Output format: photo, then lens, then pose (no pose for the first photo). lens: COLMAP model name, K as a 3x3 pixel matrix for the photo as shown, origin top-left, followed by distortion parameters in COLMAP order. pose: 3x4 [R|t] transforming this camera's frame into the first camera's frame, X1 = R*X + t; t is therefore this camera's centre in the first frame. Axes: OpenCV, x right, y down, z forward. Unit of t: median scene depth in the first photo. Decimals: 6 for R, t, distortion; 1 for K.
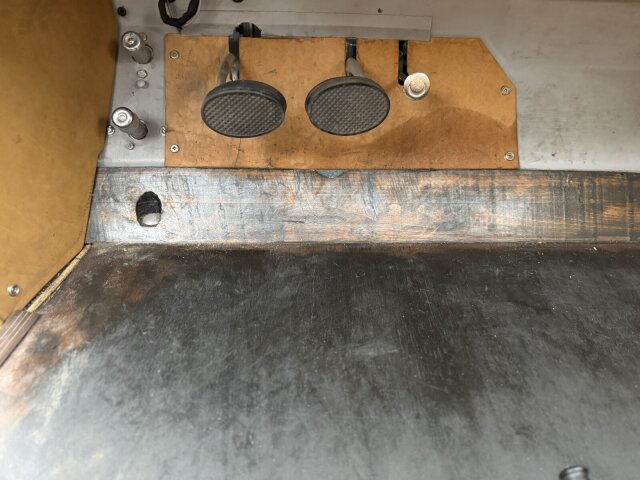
lens RADIAL K [[457.7, 0, 317.1], [0, 457.7, 238.9], [0, 0, 1]] dist [0.042606, -0.061947]
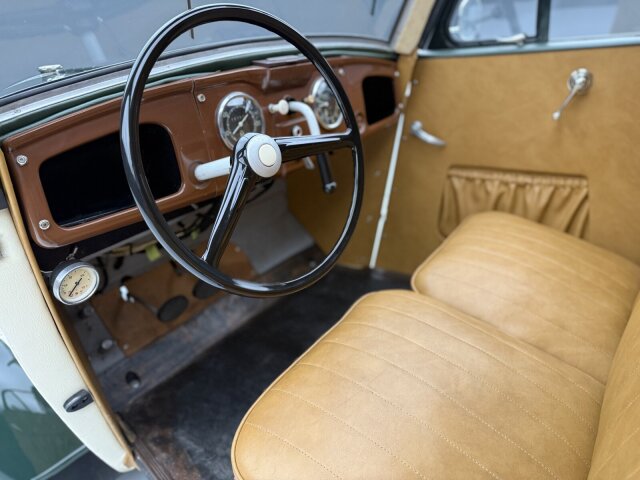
lens RADIAL K [[457.7, 0, 316.2], [0, 457.7, 235.9], [0, 0, 1]] dist [0.042606, -0.061947]
pose [[0.656180, -0.403250, 0.637822, -0.958170], [0.540520, 0.840978, -0.024385, -0.120818], [-0.526561, 0.360756, 0.769797, -1.267353]]
